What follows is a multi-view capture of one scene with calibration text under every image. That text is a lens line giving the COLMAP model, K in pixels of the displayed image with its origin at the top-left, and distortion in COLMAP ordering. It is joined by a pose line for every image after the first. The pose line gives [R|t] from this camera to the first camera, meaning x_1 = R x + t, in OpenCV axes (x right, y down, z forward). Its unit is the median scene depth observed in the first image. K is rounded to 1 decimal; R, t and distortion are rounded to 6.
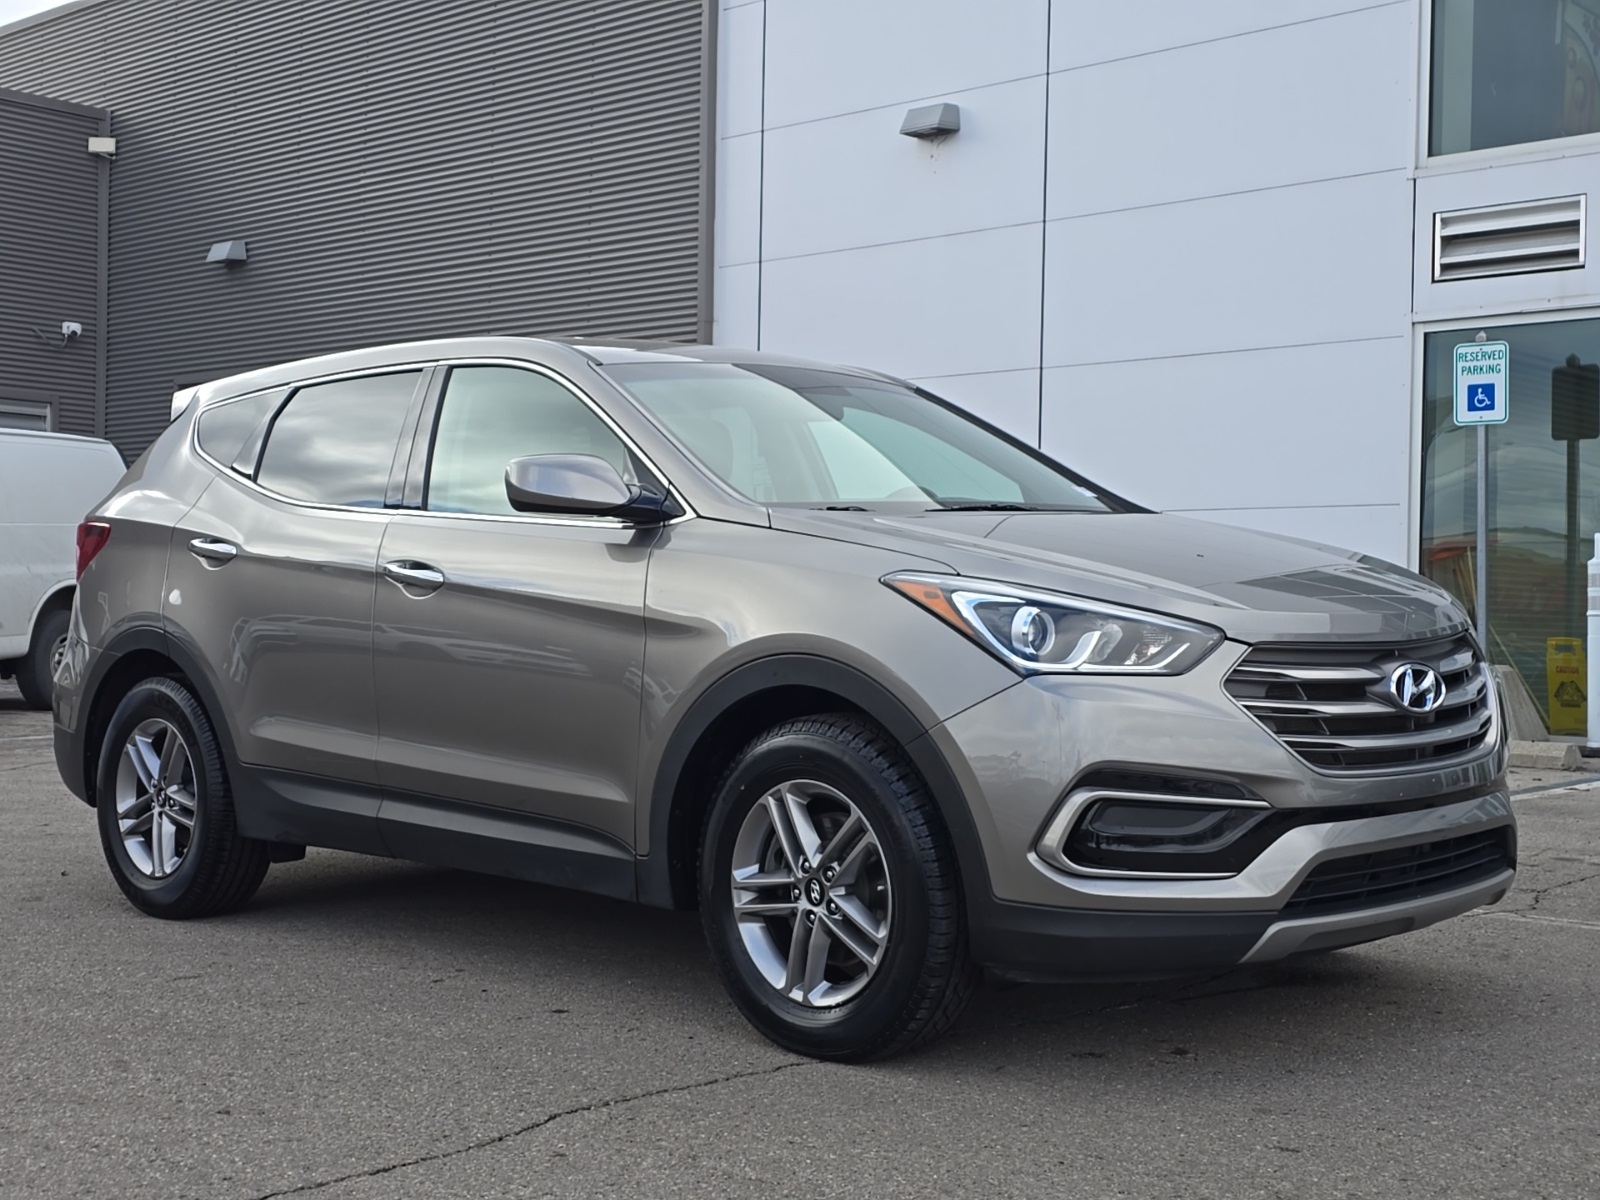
lens RADIAL K [[2130.5, 0, 794.5], [0, 2130.5, 594.0], [0, 0, 1]] dist [0.216358, -0.598022]
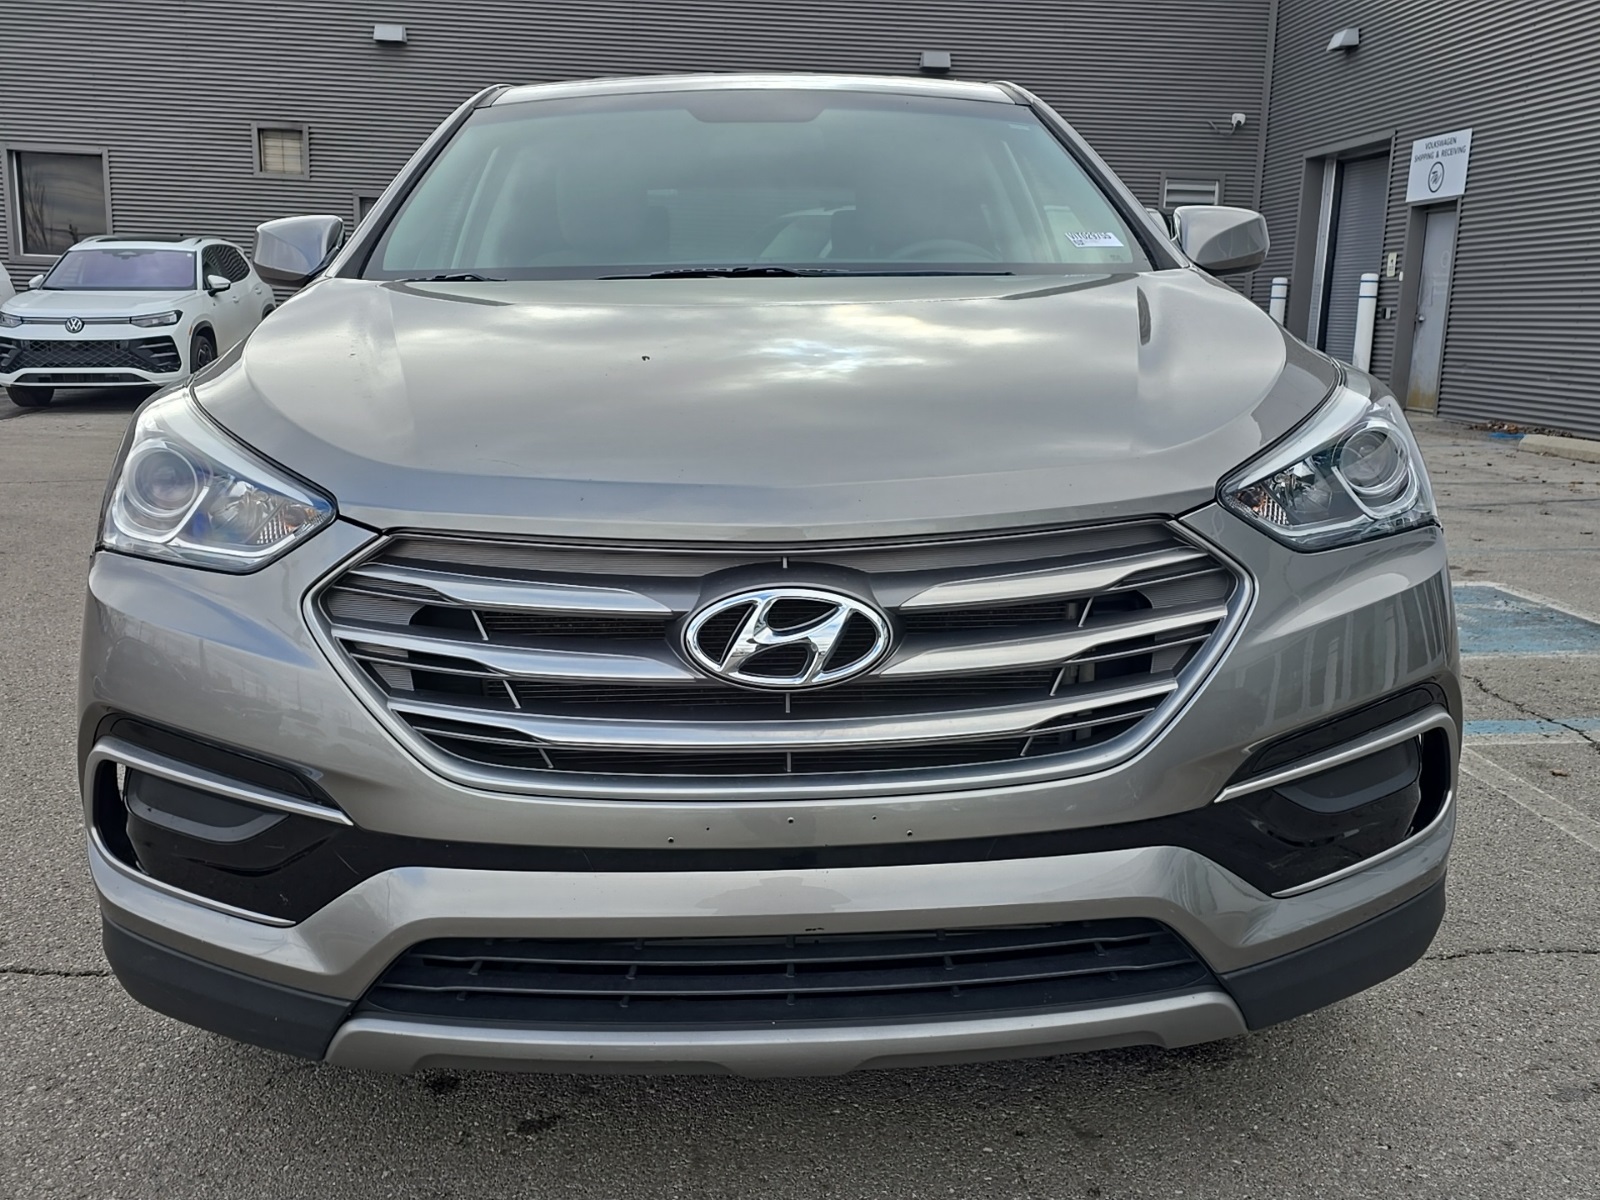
lens RADIAL K [[1460.3, 0, 798.2], [0, 1460.3, 591.9], [0, 0, 1]] dist [0.125445, -0.181320]
pose [[0.728818, 0.133596, -0.671548, 0.212615], [-0.010544, 0.982854, 0.184084, -0.012496], [0.684626, -0.127083, 0.717730, 0.309393]]
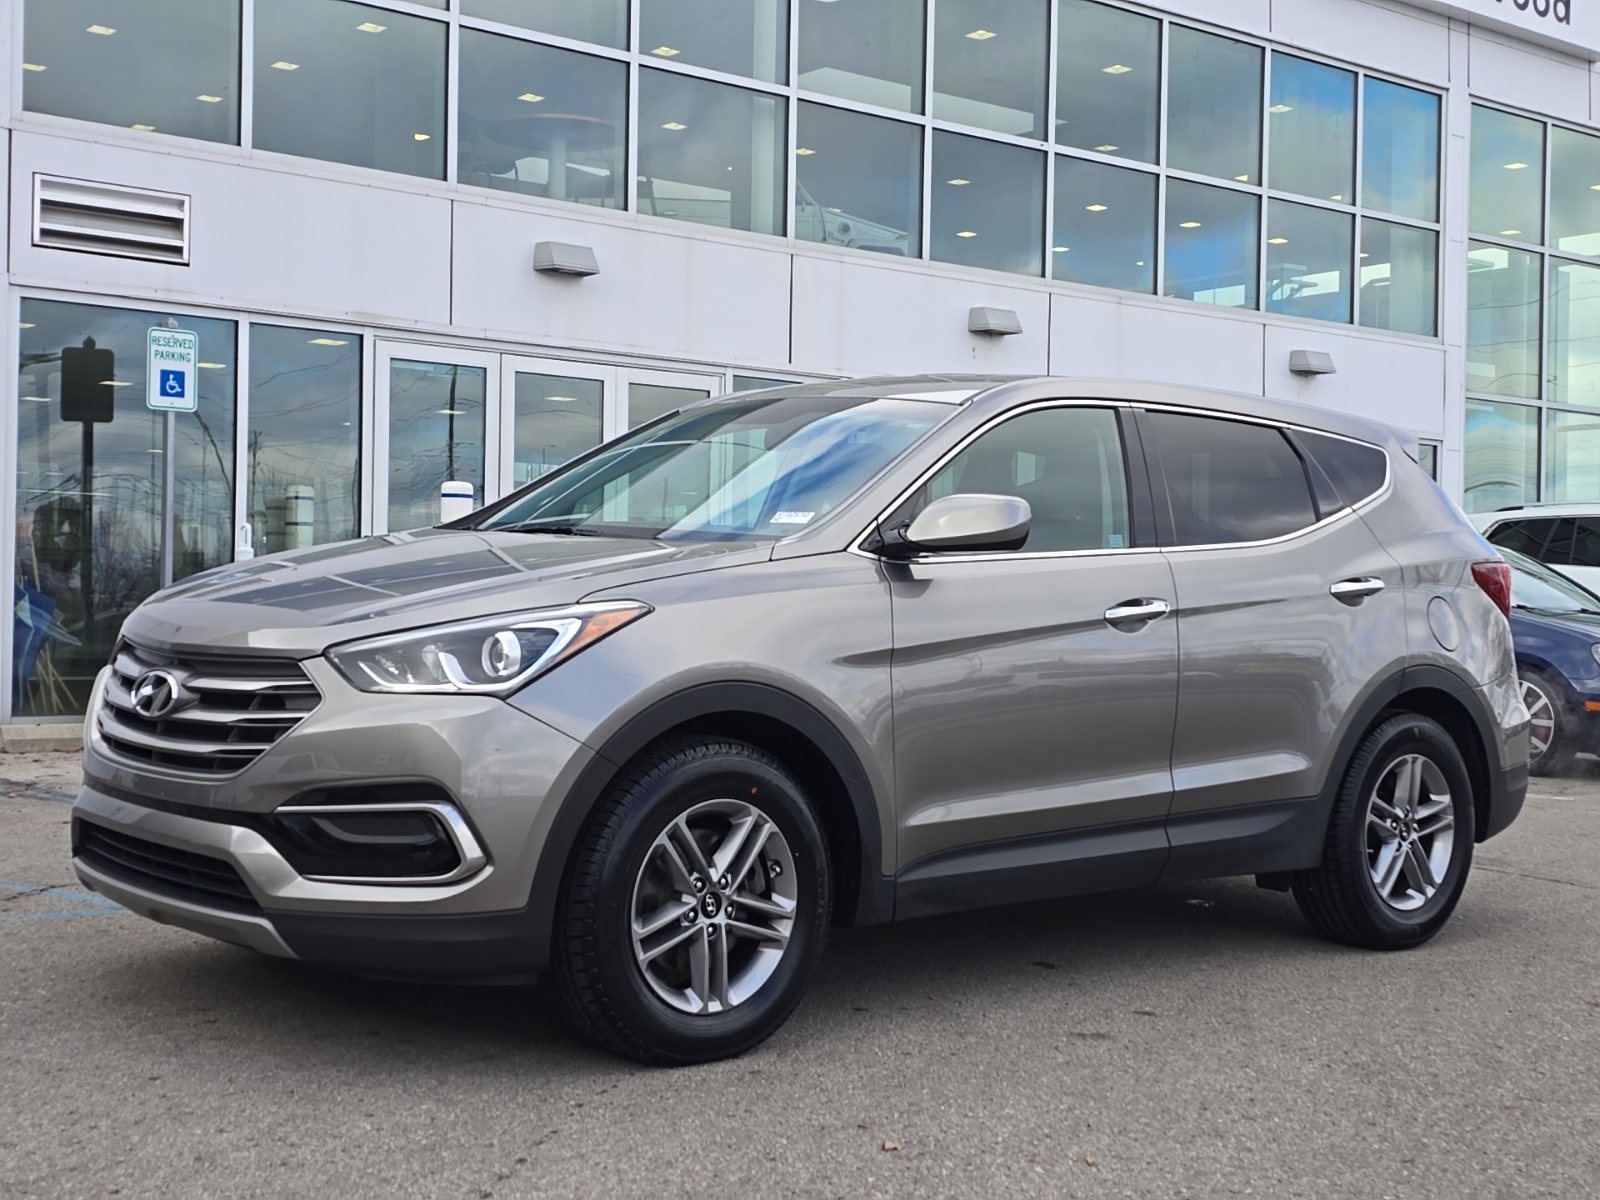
lens RADIAL K [[2130.5, 0, 794.5], [0, 2130.5, 594.0], [0, 0, 1]] dist [0.216358, -0.598022]
pose [[0.136763, -0.008704, 0.990566, -0.693891], [-0.025737, 0.999593, 0.012337, -0.014050], [-0.990269, -0.027182, 0.136483, 0.622384]]
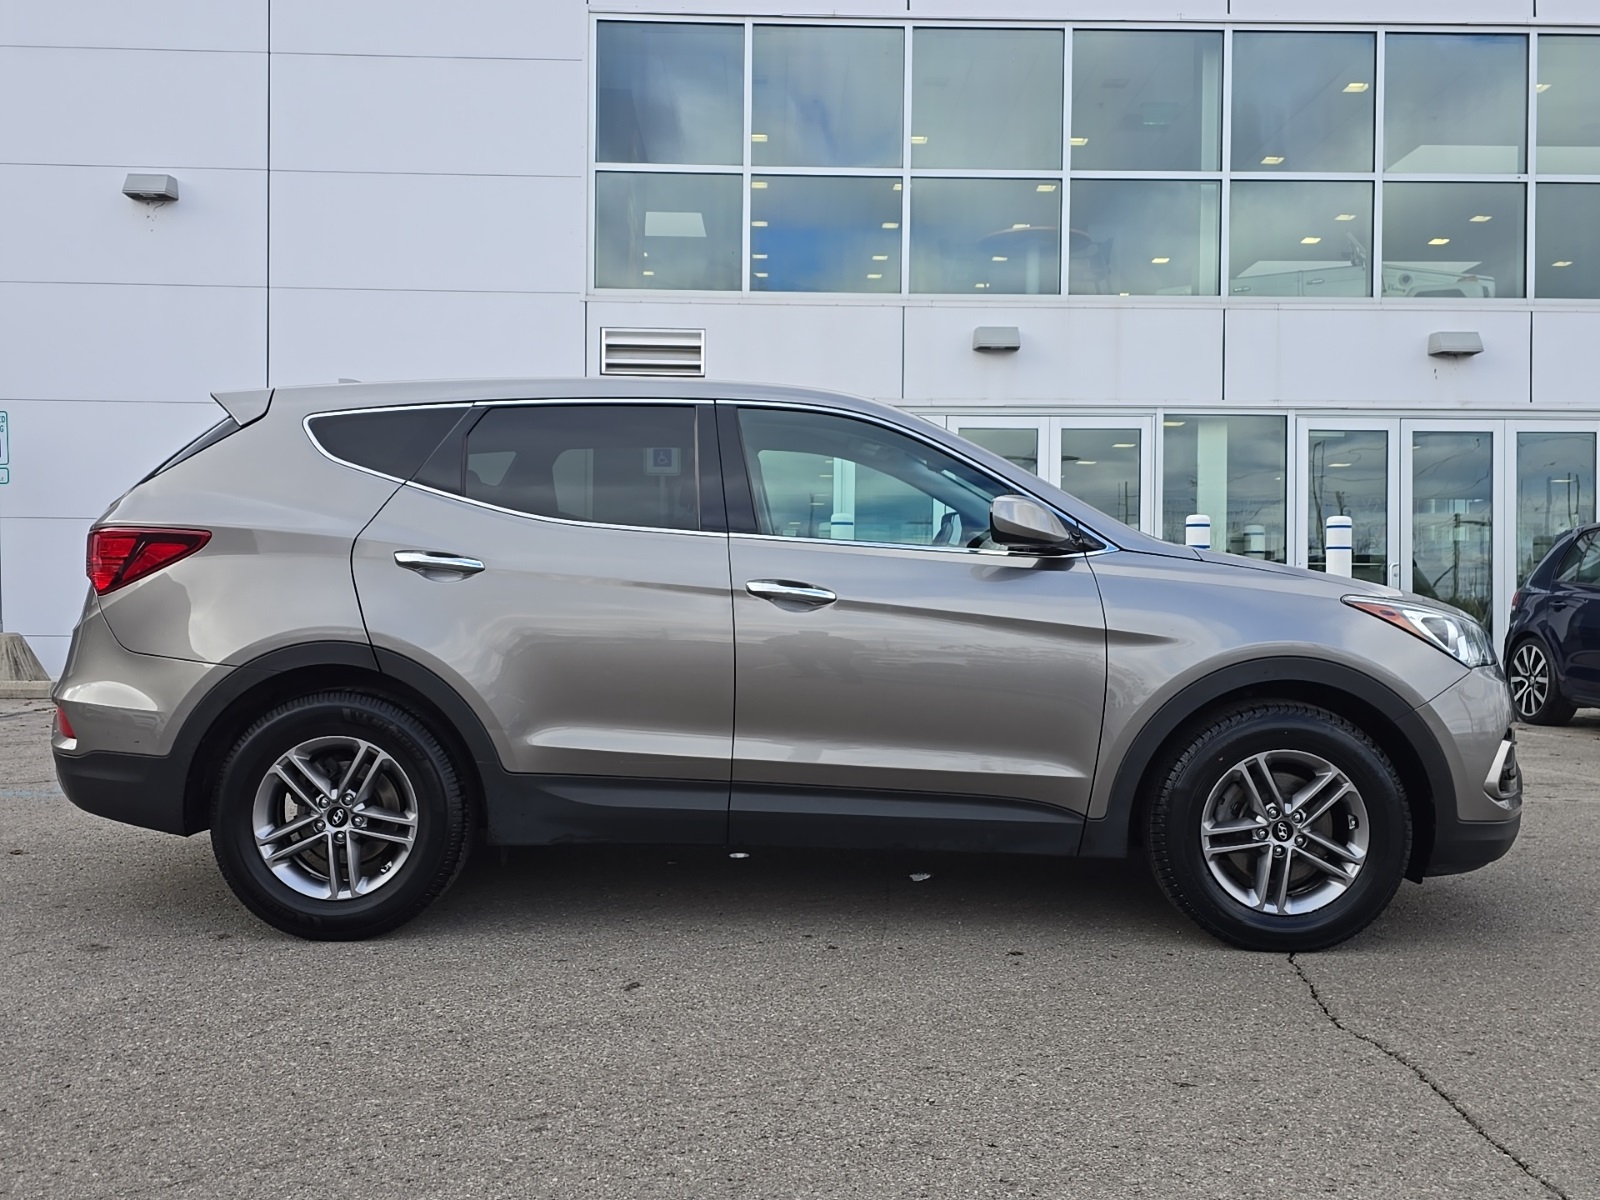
lens RADIAL K [[1460.3, 0, 798.2], [0, 1460.3, 591.9], [0, 0, 1]] dist [0.125445, -0.181320]
pose [[0.716539, -0.004793, 0.697531, -0.352573], [-0.003671, 0.999937, 0.010643, -0.008710], [-0.697538, -0.010187, 0.716476, 0.221753]]
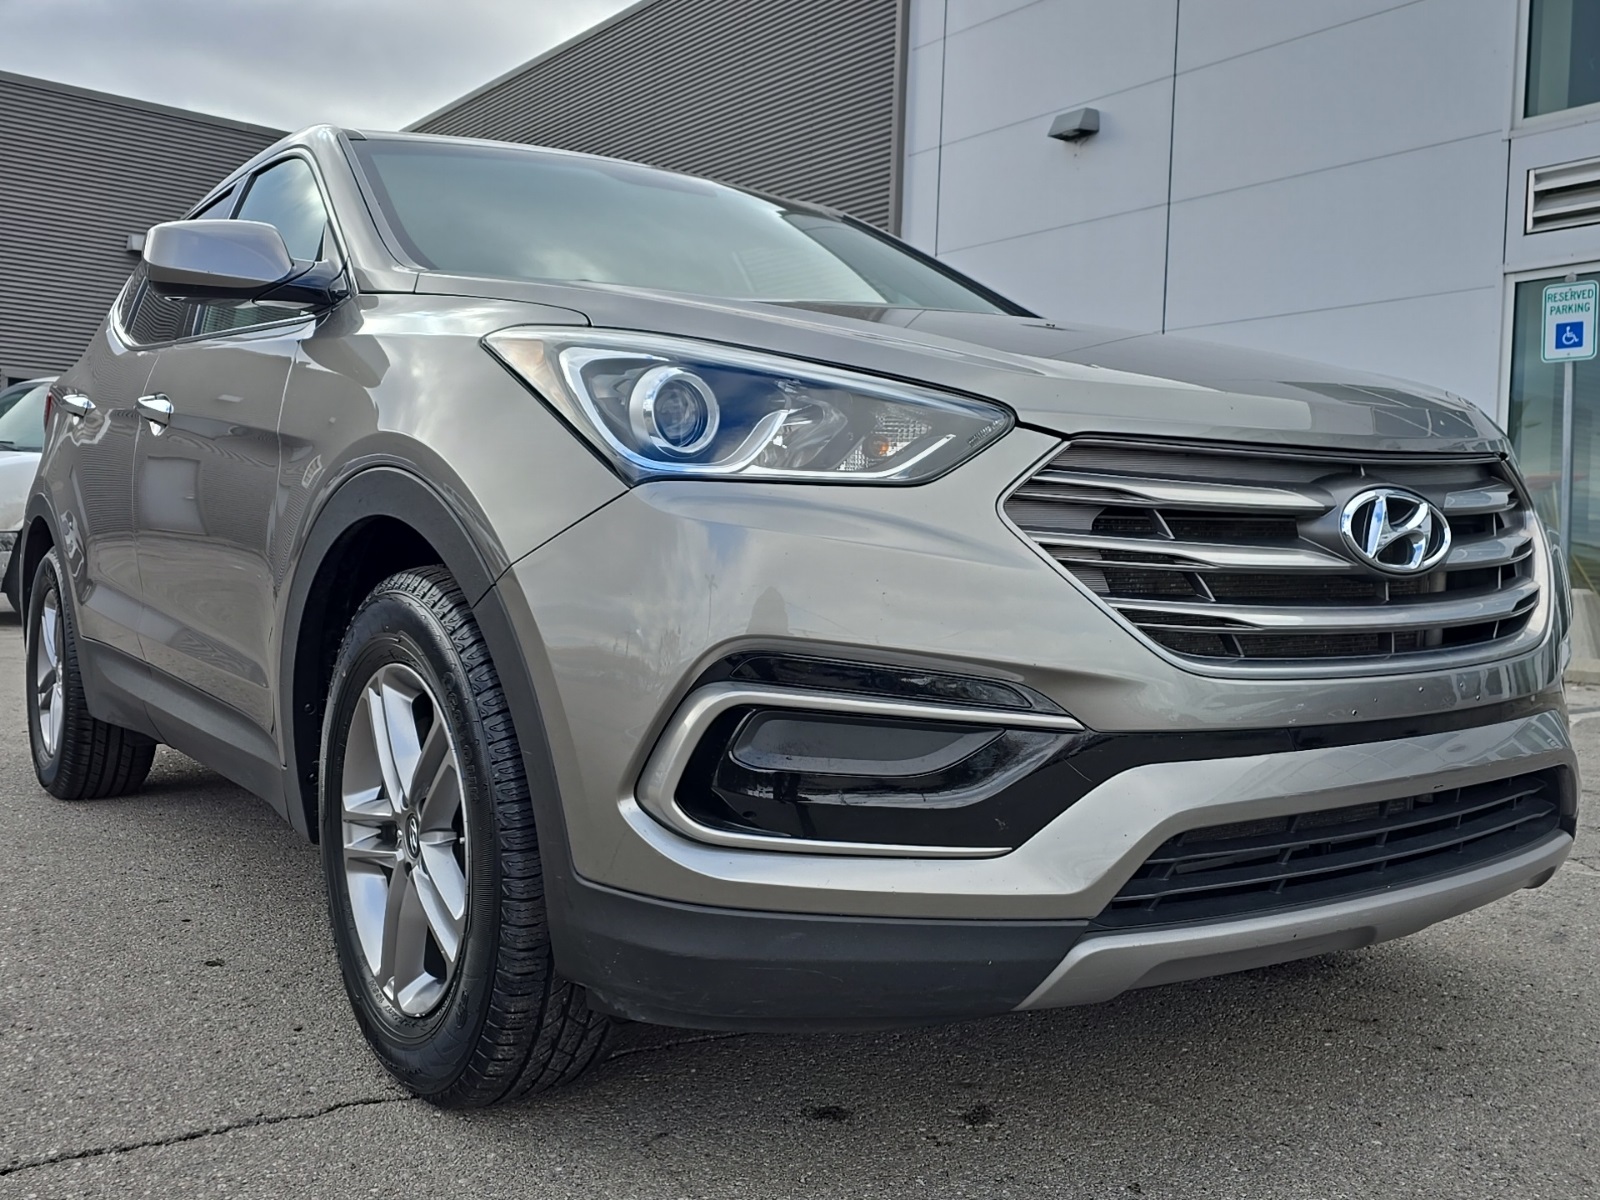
lens RADIAL K [[1460.3, 0, 798.2], [0, 1460.3, 591.9], [0, 0, 1]] dist [0.125445, -0.181320]
pose [[0.984916, 0.018995, -0.171988, 0.081436], [-0.014502, 0.999521, 0.027341, 0.021099], [0.172424, -0.024434, 0.984720, 0.237486]]
